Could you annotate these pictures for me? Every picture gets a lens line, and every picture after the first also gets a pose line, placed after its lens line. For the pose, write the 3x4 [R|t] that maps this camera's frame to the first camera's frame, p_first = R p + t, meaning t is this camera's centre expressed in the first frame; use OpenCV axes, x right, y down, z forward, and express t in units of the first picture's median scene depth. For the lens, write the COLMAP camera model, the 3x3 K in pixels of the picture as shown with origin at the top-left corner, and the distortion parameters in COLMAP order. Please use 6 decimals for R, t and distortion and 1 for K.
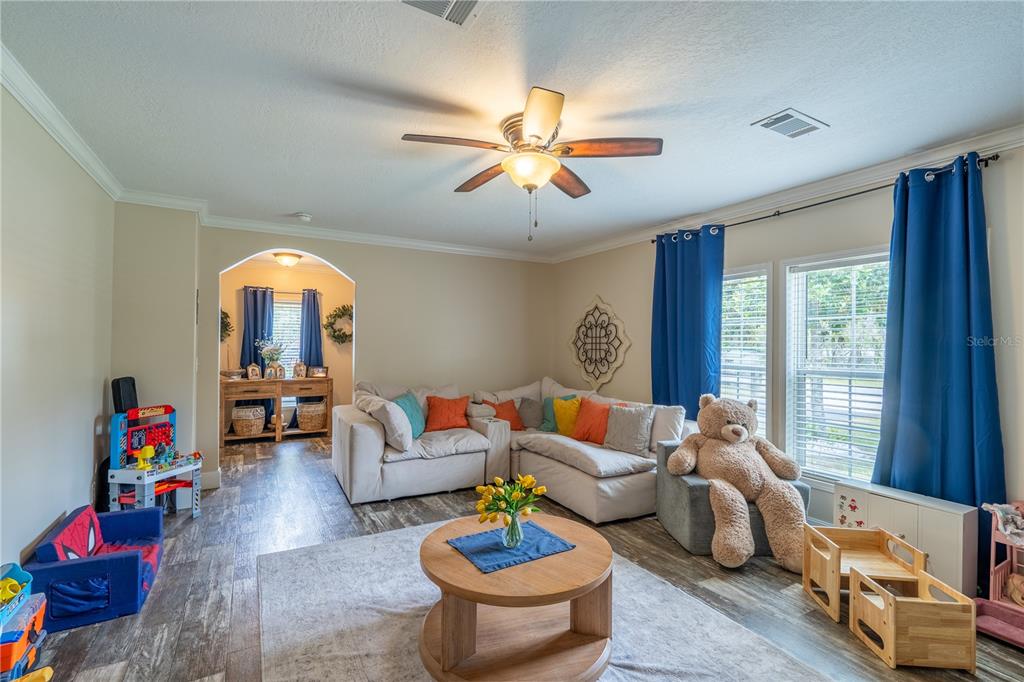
lens RADIAL K [[468.4, 0, 511.6], [0, 468.4, 344.0], [0, 0, 1]] dist [-0.001370, 0.000303]
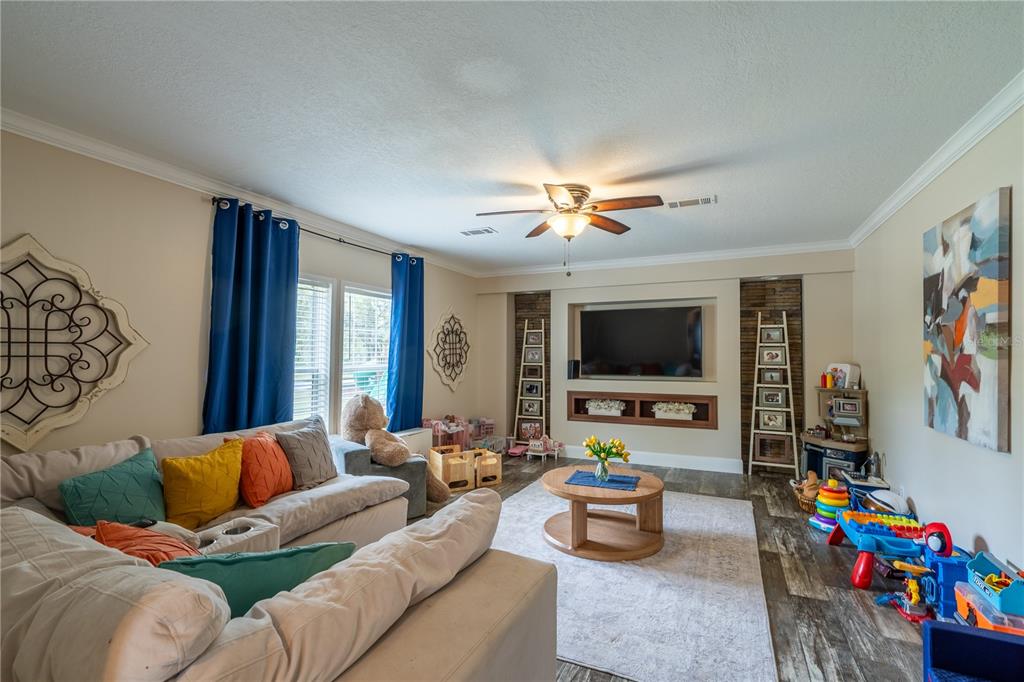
lens RADIAL K [[468.4, 0, 511.6], [0, 468.4, 344.0], [0, 0, 1]] dist [-0.001370, 0.000303]
pose [[-0.587037, 0.001220, 0.809559, -0.756308], [-0.012519, 0.999866, -0.010584, -0.002371], [-0.809463, -0.016348, -0.586943, 1.502831]]
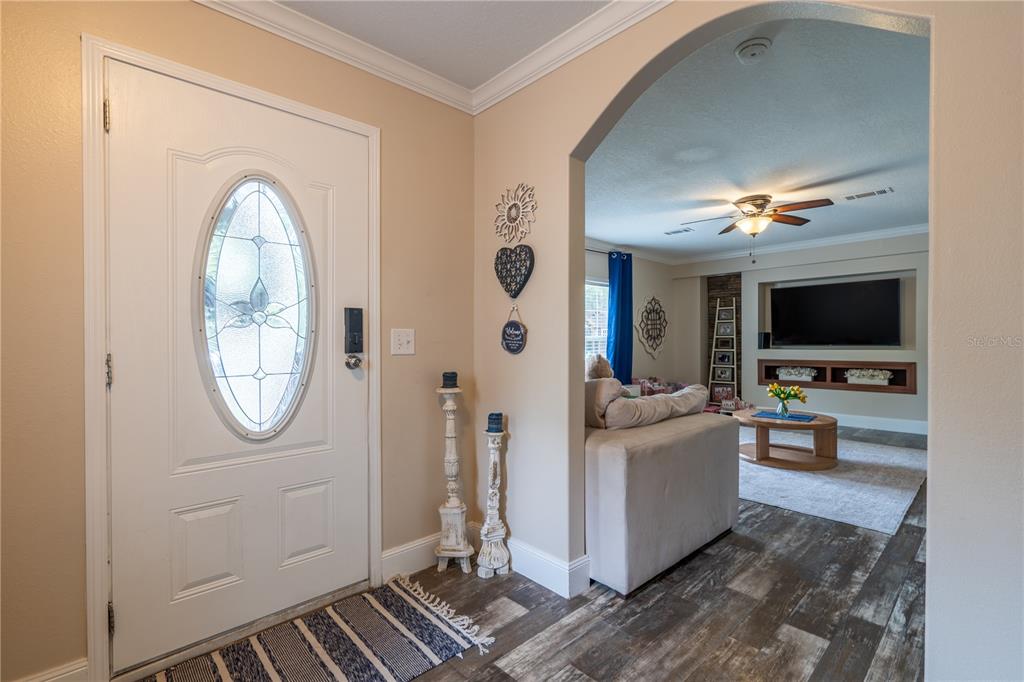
lens RADIAL K [[468.4, 0, 511.6], [0, 468.4, 344.0], [0, 0, 1]] dist [-0.001370, 0.000303]
pose [[-0.244044, -0.020866, 0.969540, -0.998649], [0.002339, 0.999753, 0.022105, 0.023907], [-0.969761, 0.007662, -0.243934, 1.697099]]
